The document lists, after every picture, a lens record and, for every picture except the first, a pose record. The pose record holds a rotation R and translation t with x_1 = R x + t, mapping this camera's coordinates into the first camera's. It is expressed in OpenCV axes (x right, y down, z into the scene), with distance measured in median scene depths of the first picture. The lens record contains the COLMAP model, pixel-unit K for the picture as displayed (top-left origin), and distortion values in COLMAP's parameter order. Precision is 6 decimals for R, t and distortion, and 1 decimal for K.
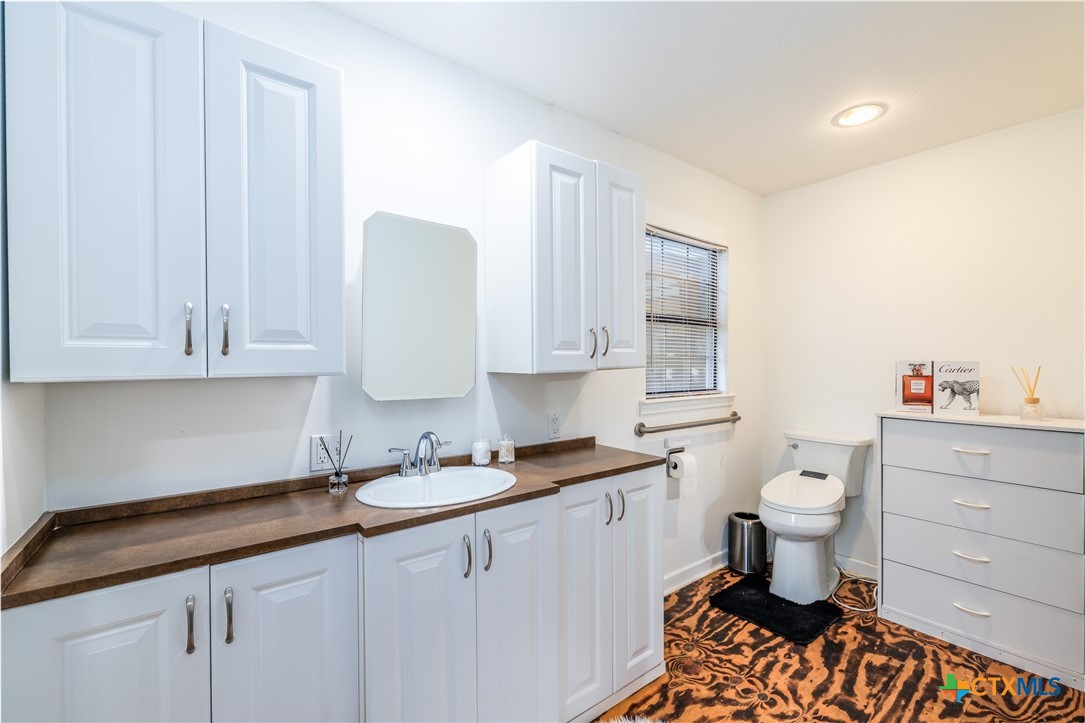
lens RADIAL K [[465.8, 0, 543.3], [0, 465.8, 364.0], [0, 0, 1]] dist [-0.000040, 0.000432]
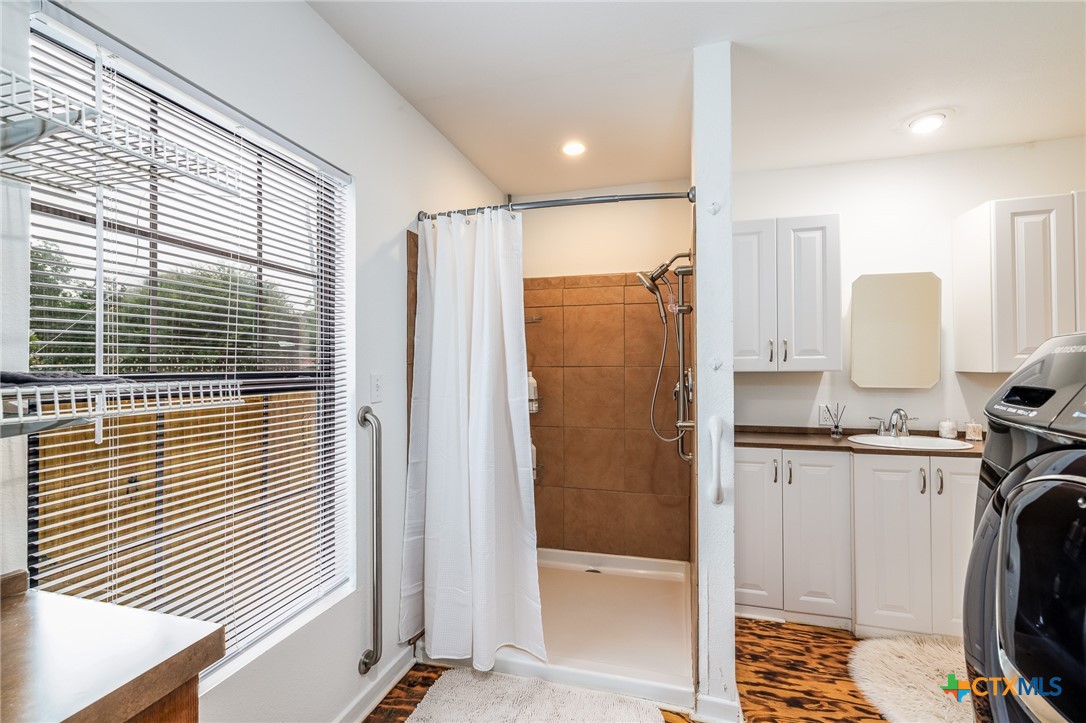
lens RADIAL K [[466.2, 0, 543.8], [0, 466.2, 364.0], [0, 0, 1]] dist [-0.000040, 0.000432]
pose [[0.590624, -0.003030, -0.806941, 0.290706], [0.000426, 0.999994, -0.003443, 0.000171], [0.806947, 0.001690, 0.590622, -0.822456]]
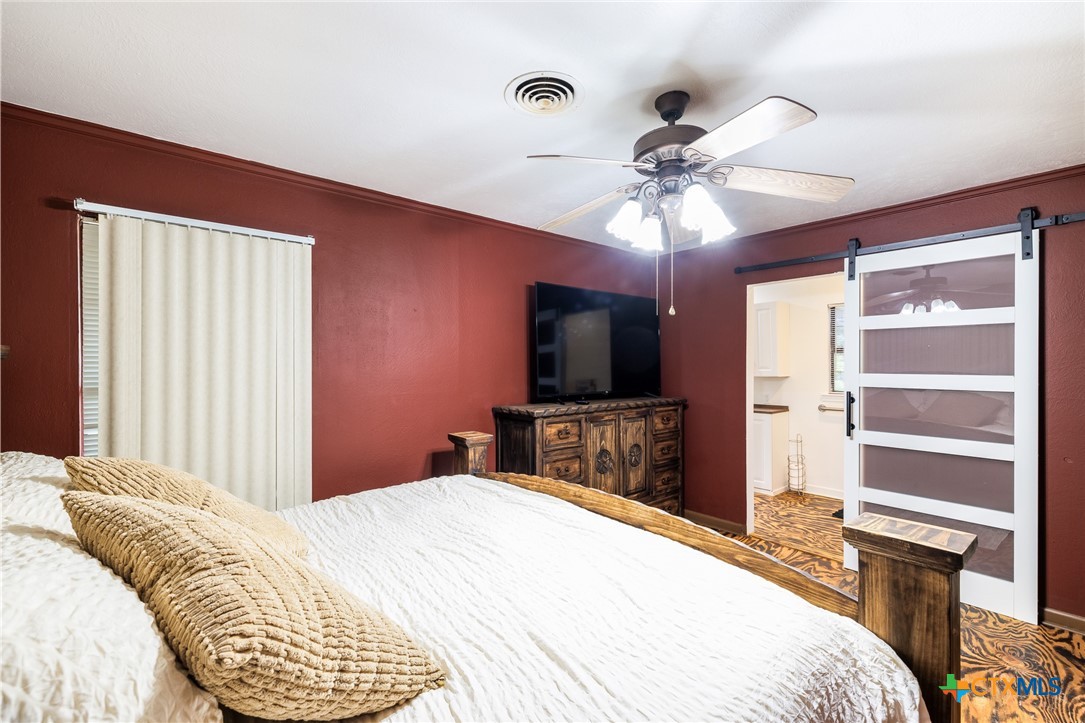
lens RADIAL K [[465.8, 0, 543.3], [0, 465.8, 364.0], [0, 0, 1]] dist [-0.000040, 0.000432]
pose [[0.040832, -0.000748, -0.999166, 3.158156], [-0.005491, 0.999984, -0.000973, -0.060448], [0.999151, 0.005526, 0.040827, -0.423951]]
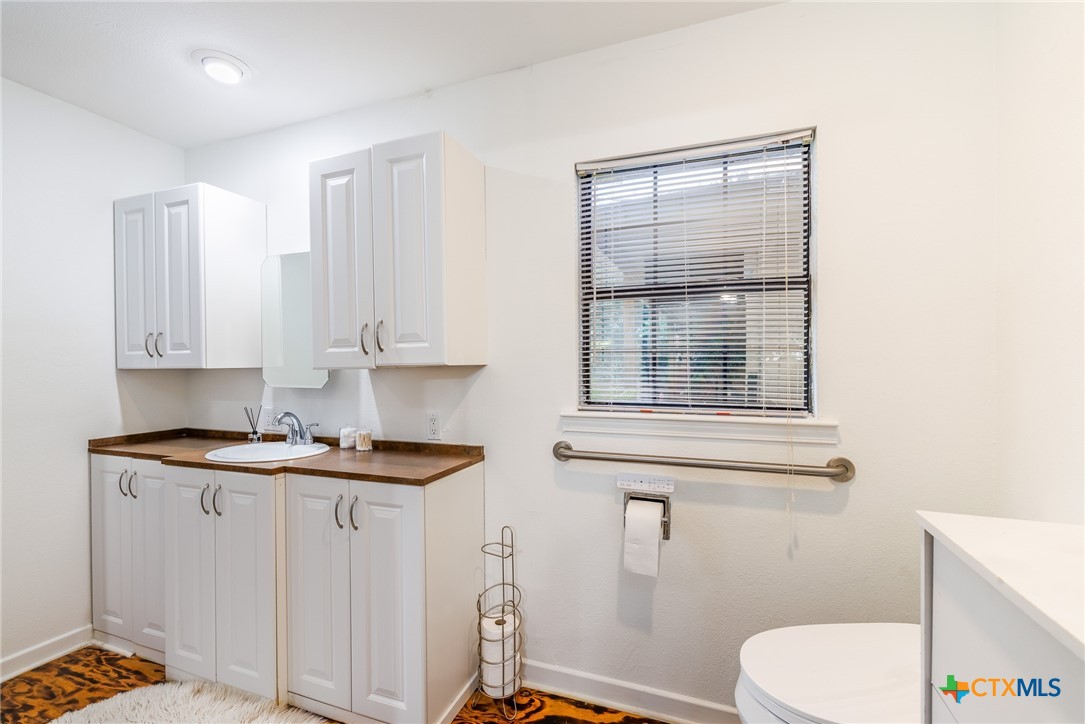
lens RADIAL K [[466.5, 0, 542.7], [0, 466.5, 367.1], [0, 0, 1]] dist [0.000097, -0.000419]
pose [[0.524873, 0.003258, -0.851174, 1.179057], [-0.000528, 0.999994, 0.003503, 0.009639], [0.851180, -0.001389, 0.524871, 0.855290]]
